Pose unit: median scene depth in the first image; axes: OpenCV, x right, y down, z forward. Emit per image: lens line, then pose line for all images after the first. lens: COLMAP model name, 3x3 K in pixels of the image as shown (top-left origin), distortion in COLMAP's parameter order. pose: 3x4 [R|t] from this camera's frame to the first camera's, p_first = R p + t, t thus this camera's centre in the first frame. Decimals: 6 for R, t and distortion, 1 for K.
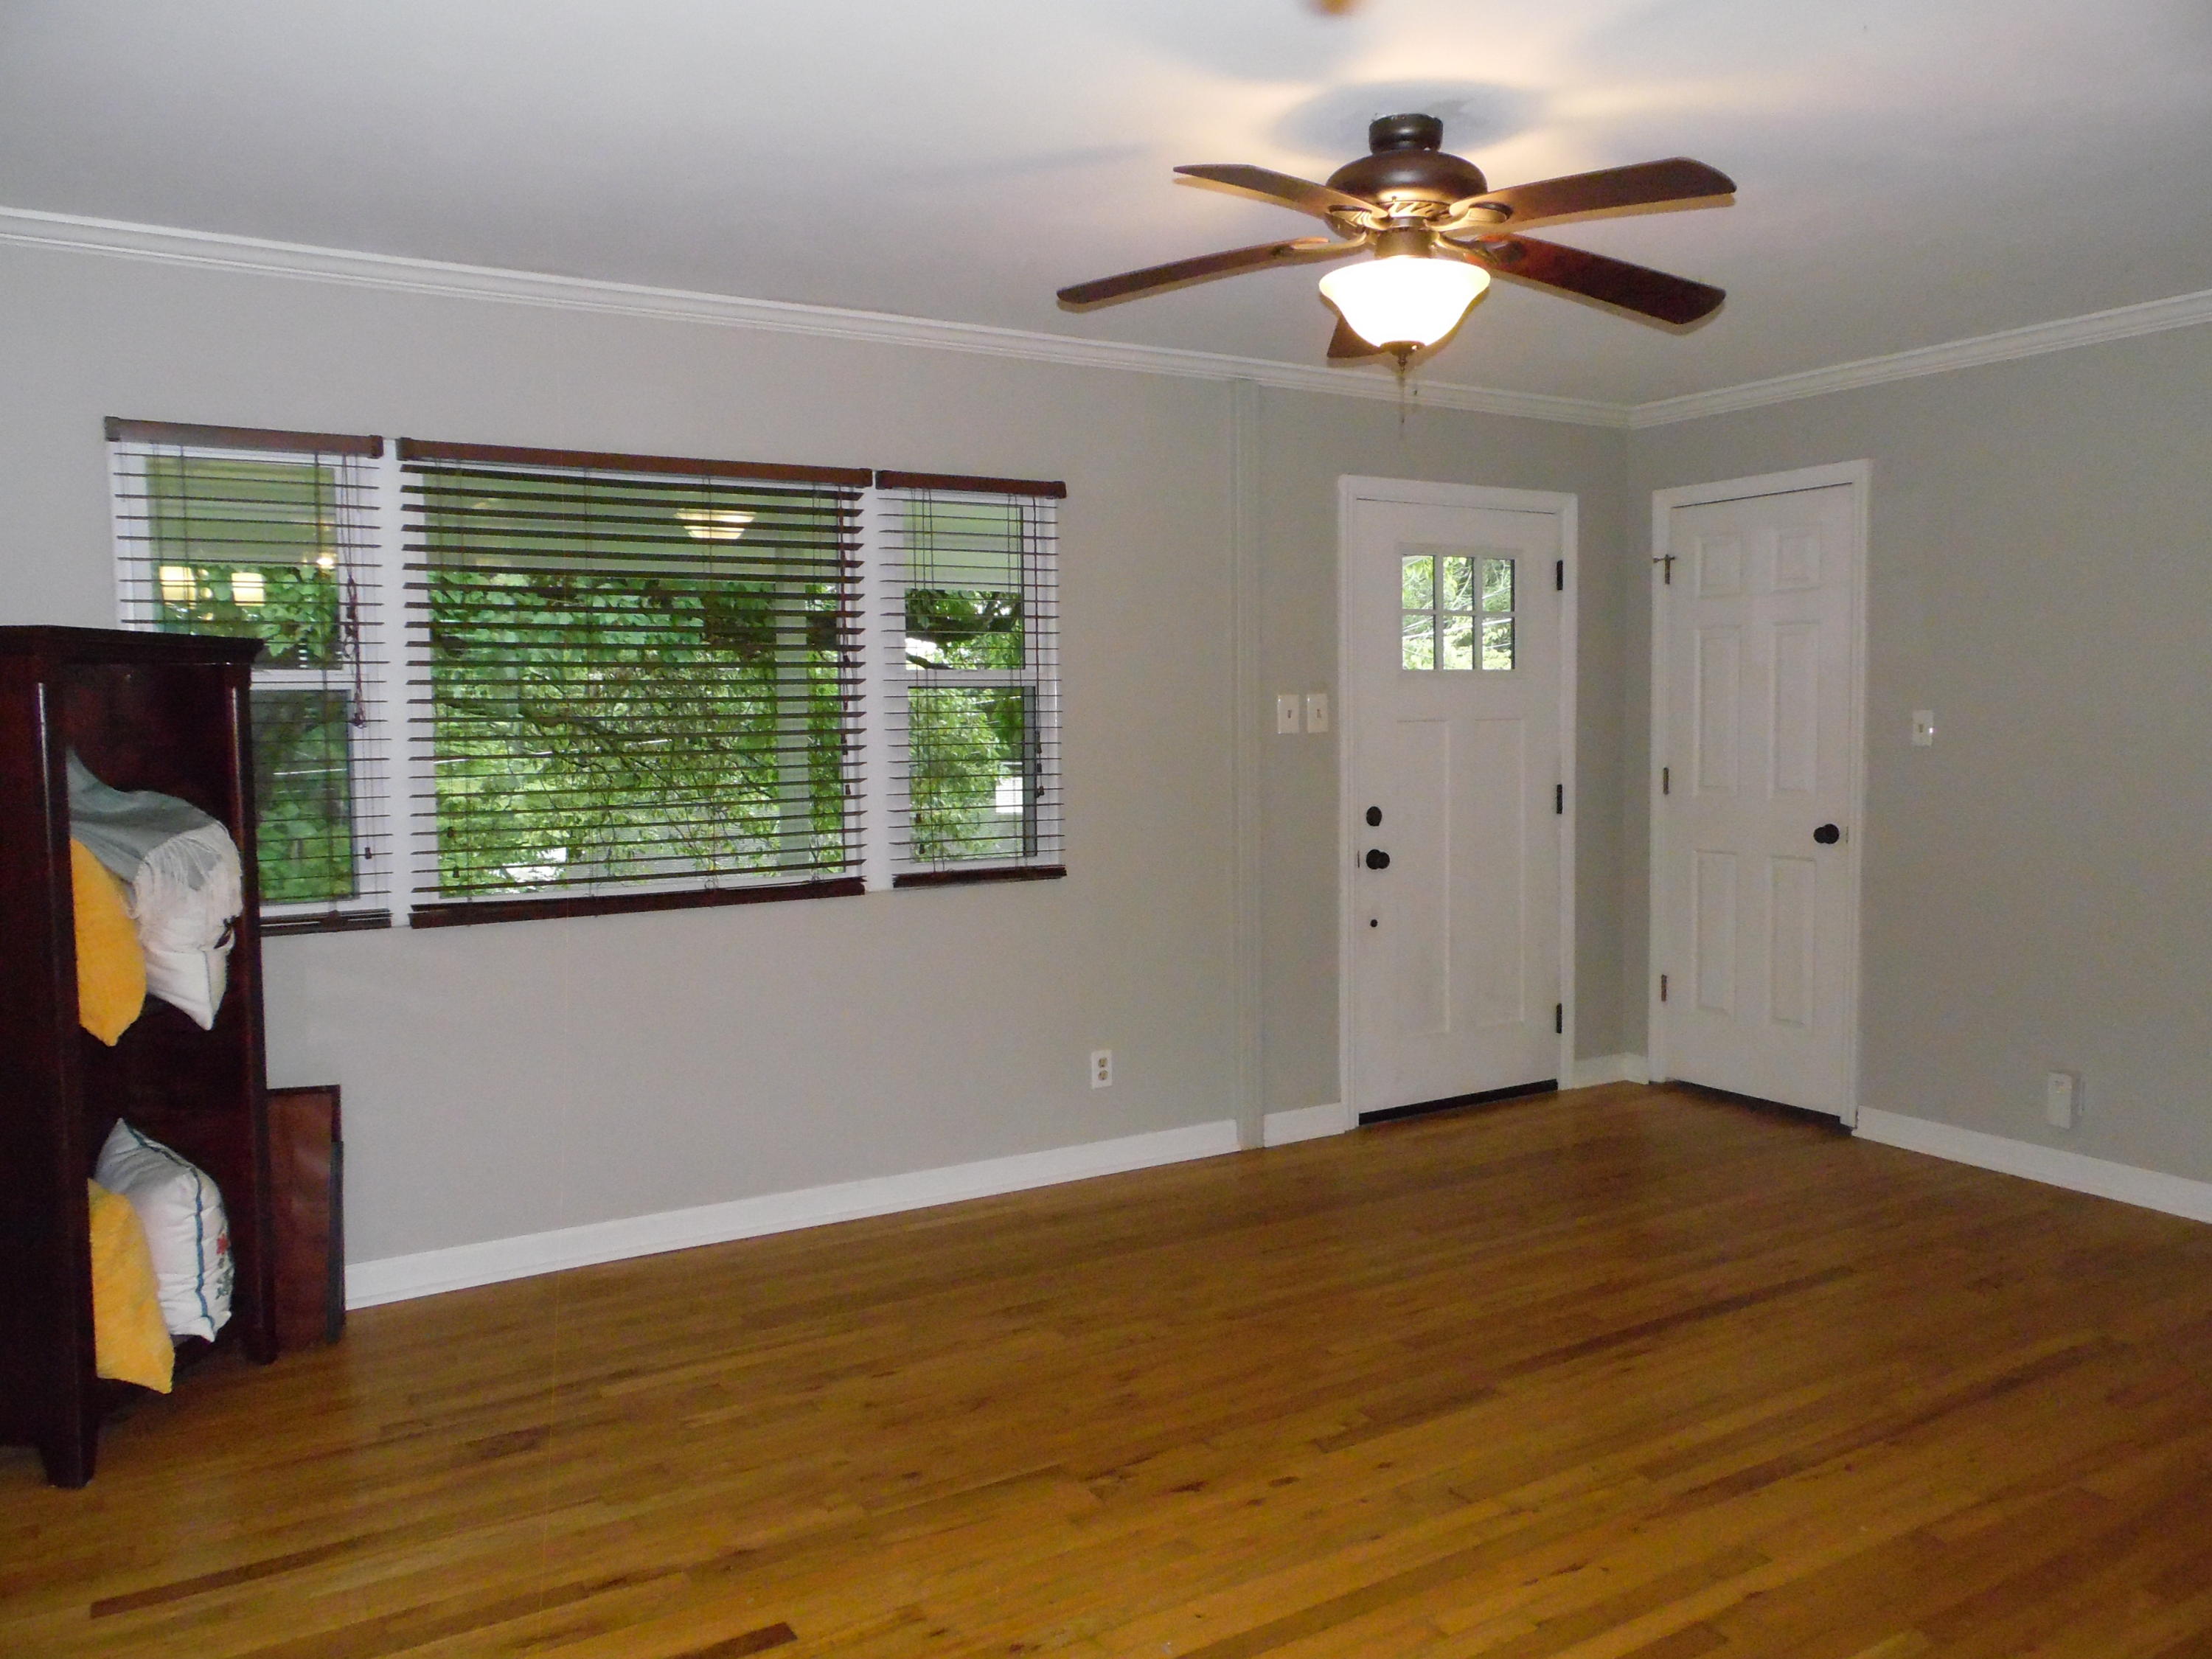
lens RADIAL K [[1654.5, 0, 1090.2], [0, 1654.5, 822.7], [0, 0, 1]] dist [-0.028452, 0.053322]
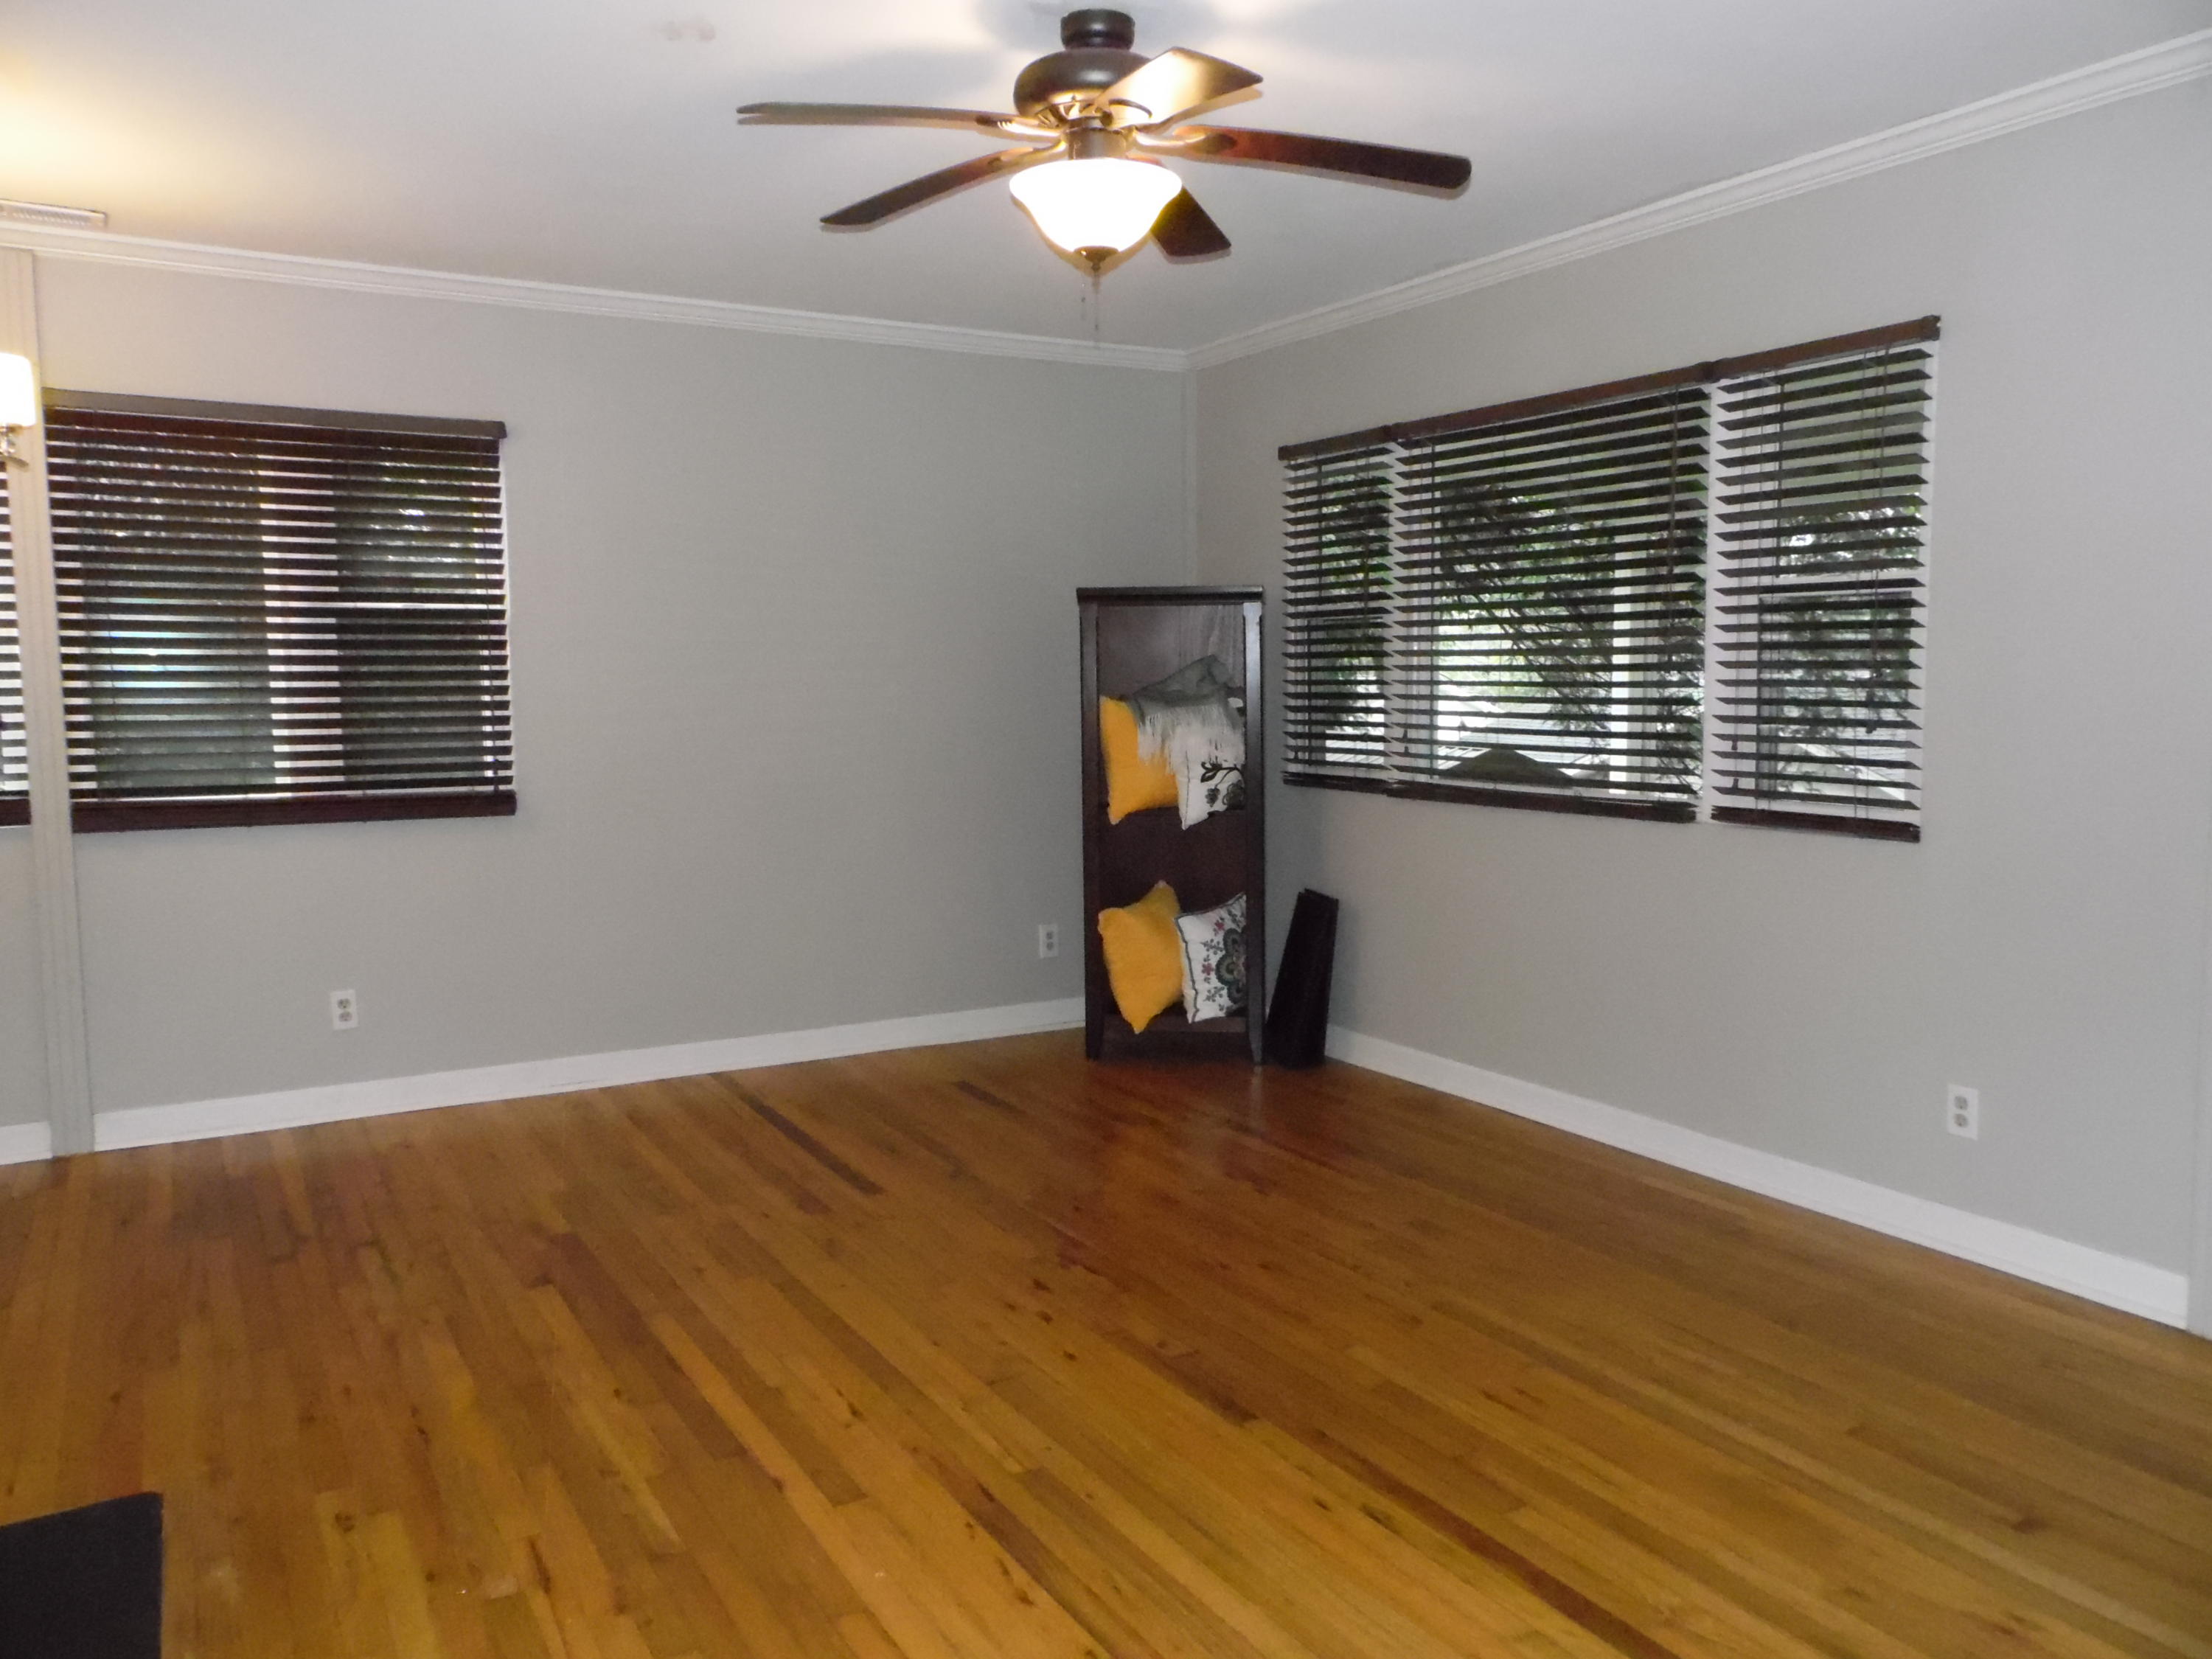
lens RADIAL K [[1654.5, 0, 1110.1], [0, 1654.5, 828.5], [0, 0, 1]] dist [-0.028452, 0.053322]
pose [[0.001194, 0.114727, -0.993396, 1.152375], [-0.061879, 0.991502, 0.114434, -0.056513], [0.998083, 0.061334, 0.008283, 0.983761]]
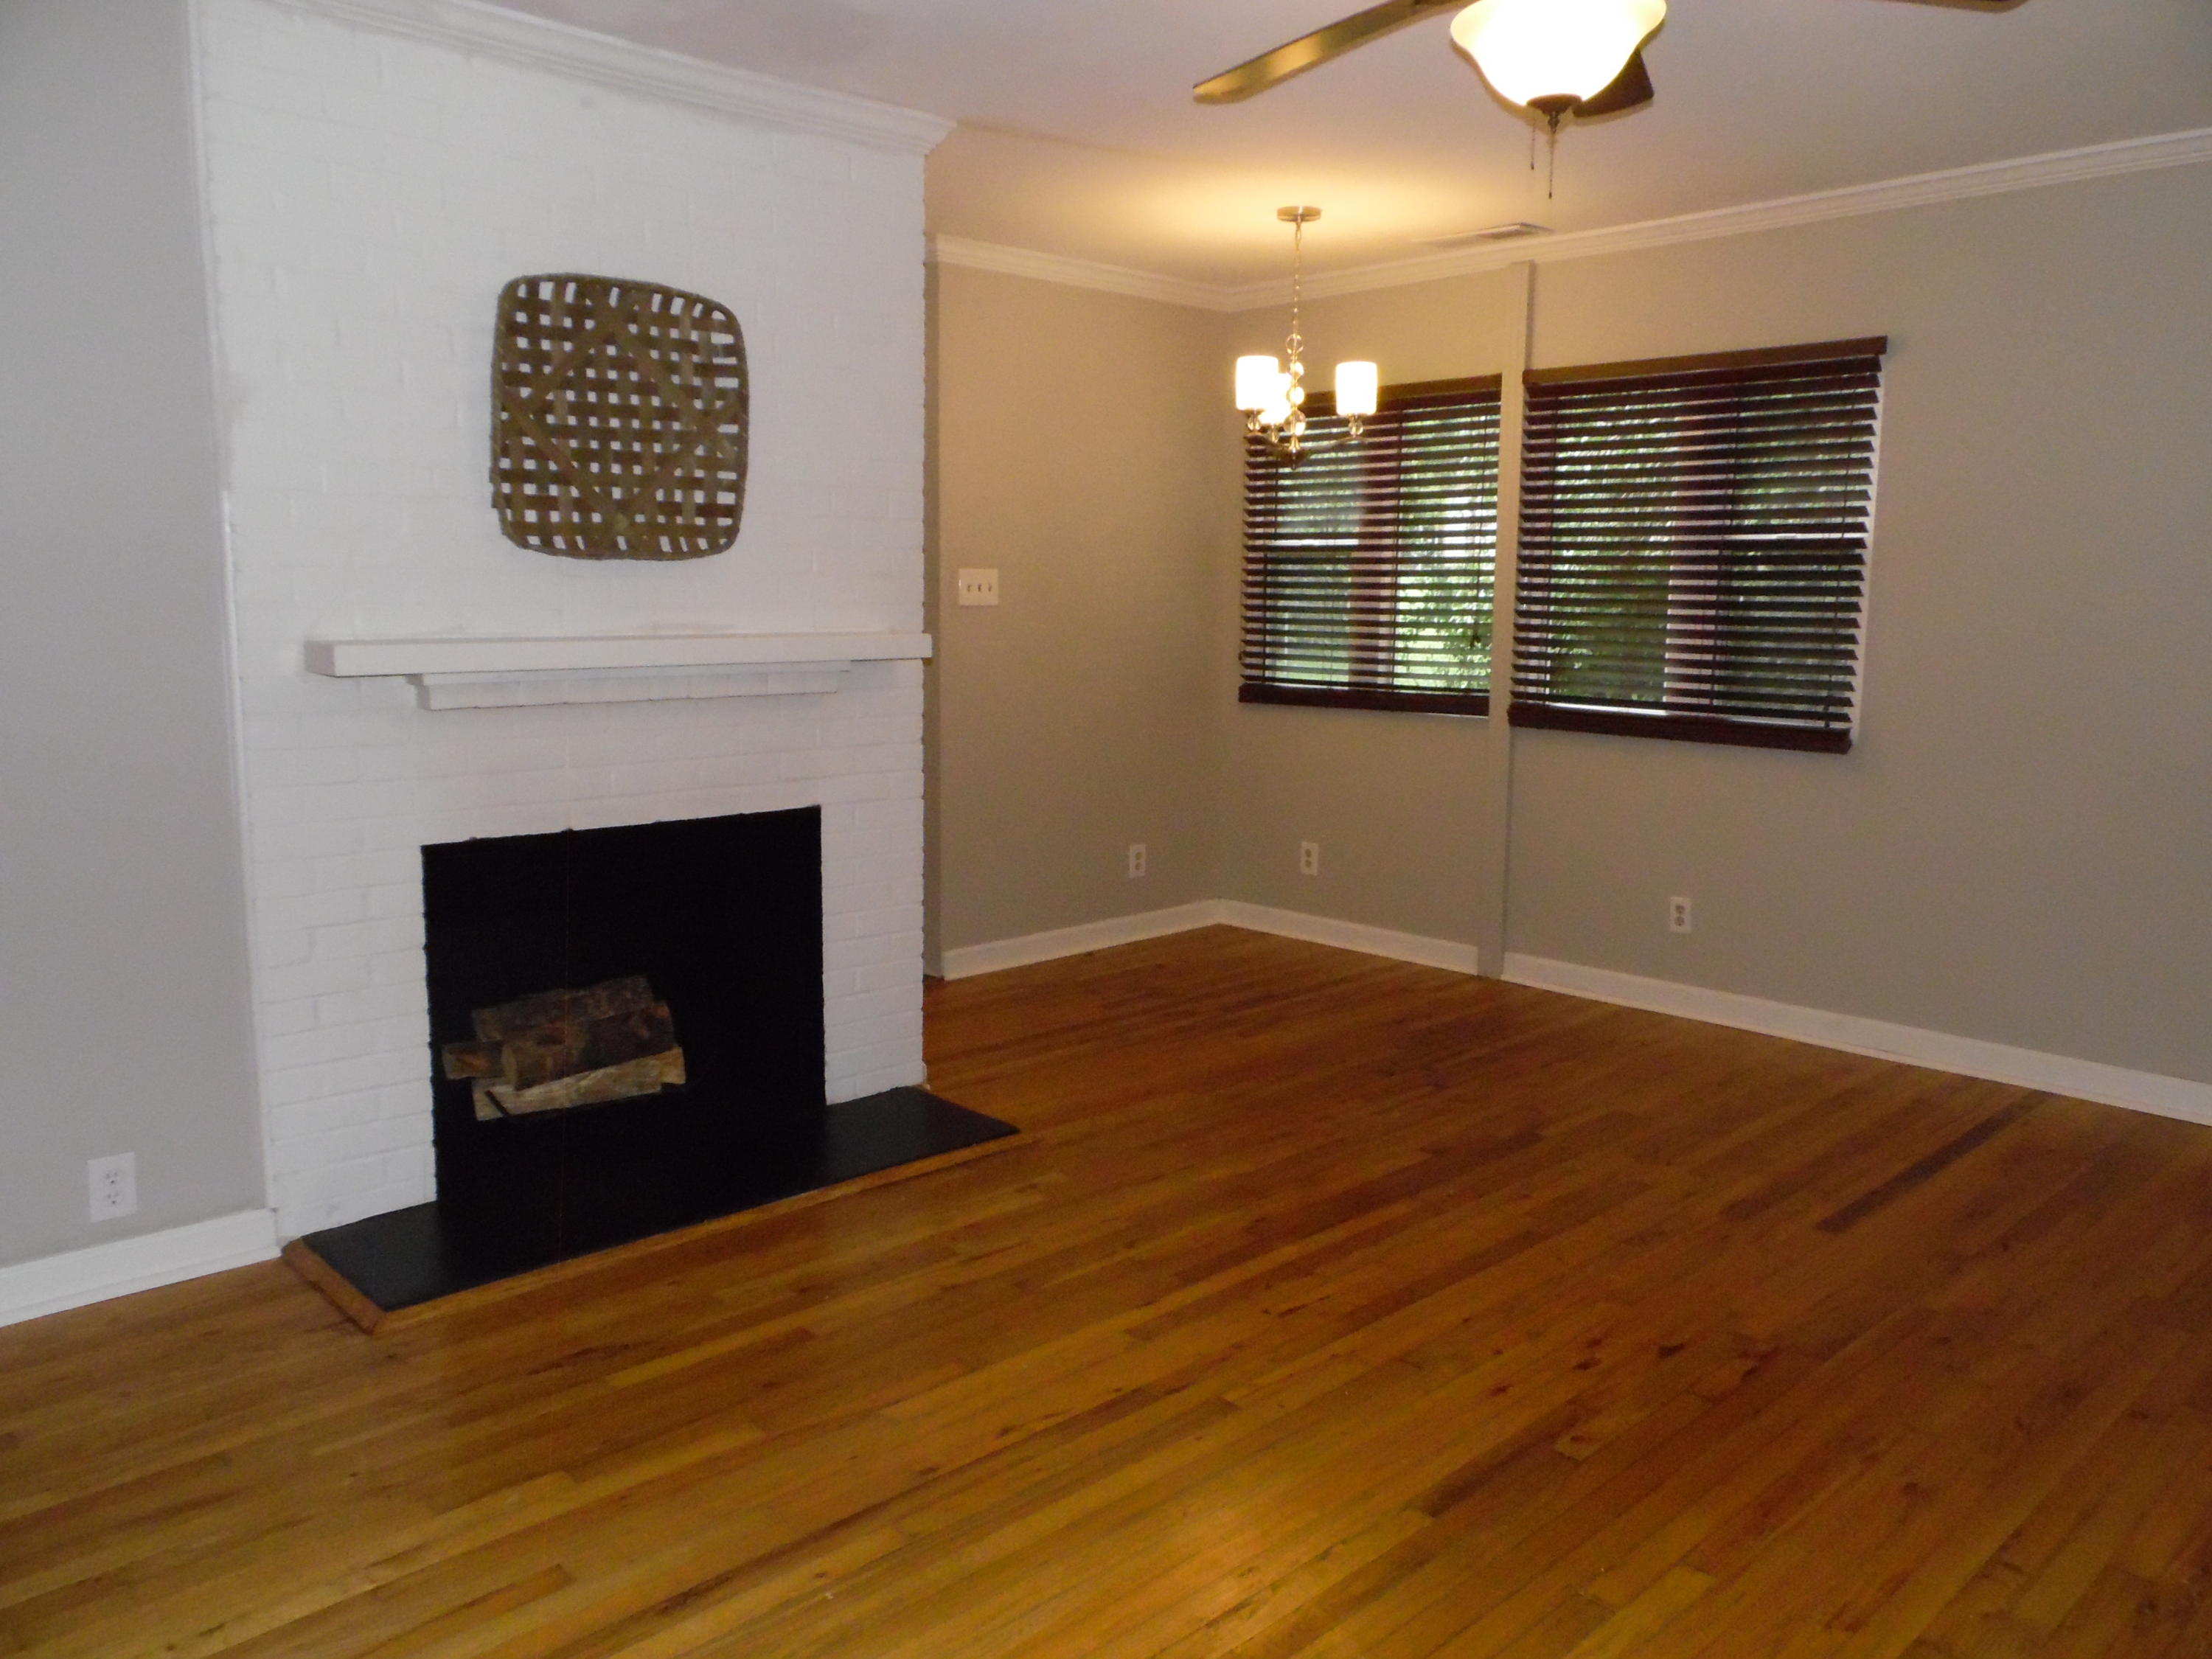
lens RADIAL K [[1654.5, 0, 1119.2], [0, 1654.5, 826.6], [0, 0, 1]] dist [-0.028452, 0.053322]
pose [[-0.971672, 0.040877, -0.232770, 0.573308], [-0.009506, 0.977370, 0.211321, -0.102191], [0.236141, 0.207548, -0.949295, 1.725493]]
